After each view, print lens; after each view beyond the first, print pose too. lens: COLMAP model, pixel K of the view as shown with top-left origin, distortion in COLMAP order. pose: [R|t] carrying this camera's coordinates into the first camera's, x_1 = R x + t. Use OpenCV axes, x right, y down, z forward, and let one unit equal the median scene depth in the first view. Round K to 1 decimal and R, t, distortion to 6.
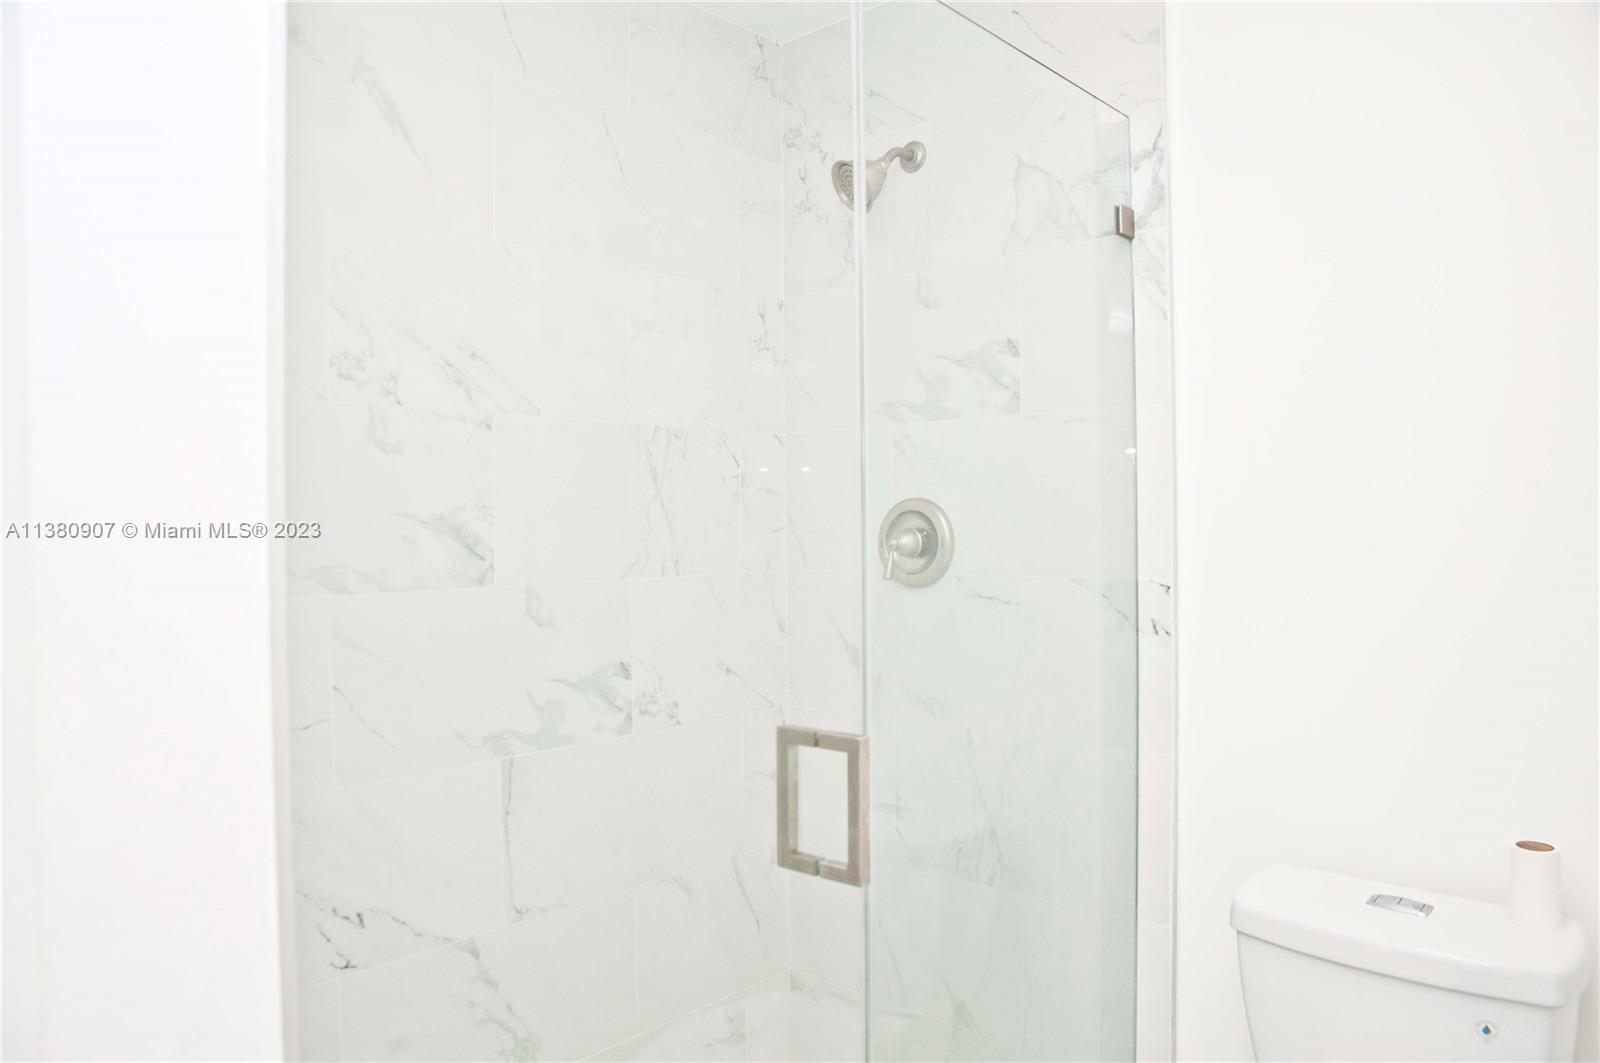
lens RADIAL K [[1107.2, 0, 791.6], [0, 1107.2, 541.3], [0, 0, 1]] dist [-0.112409, 0.090030]
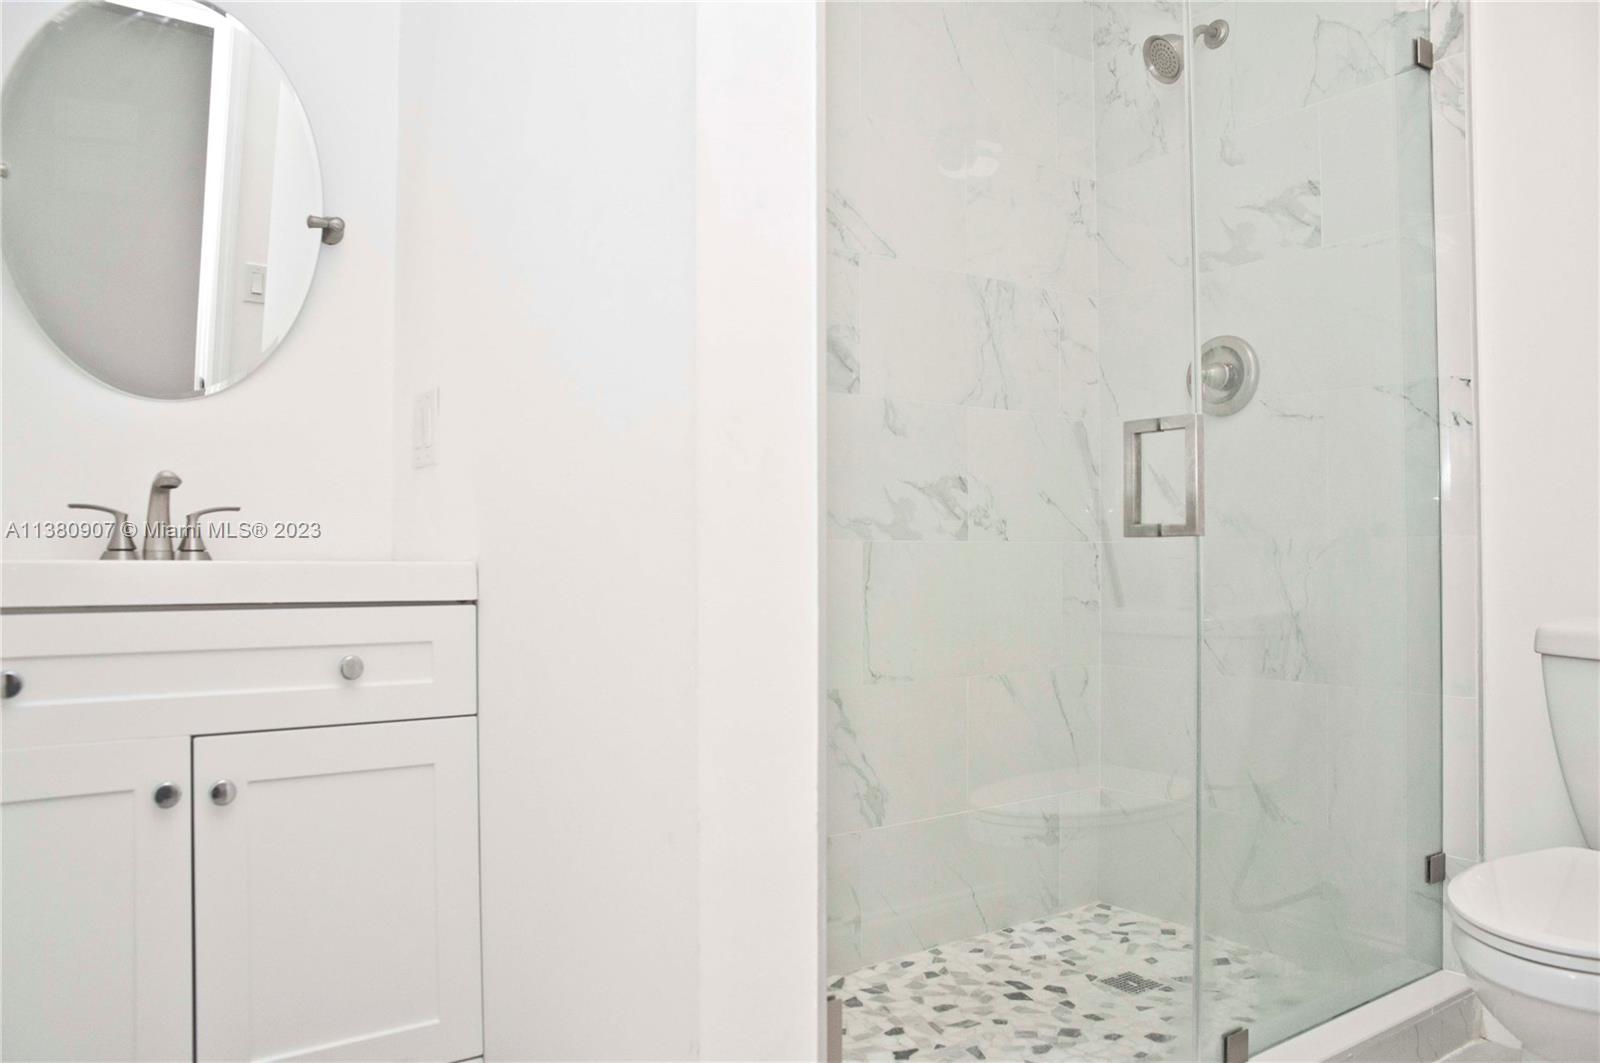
lens RADIAL K [[1107.2, 0, 807.9], [0, 1107.2, 524.5], [0, 0, 1]] dist [-0.112409, 0.090030]
pose [[0.974427, 0.004602, -0.224655, -0.050570], [-0.010432, 0.999639, -0.024768, 0.195588], [0.224460, 0.026478, 0.974123, -0.166876]]
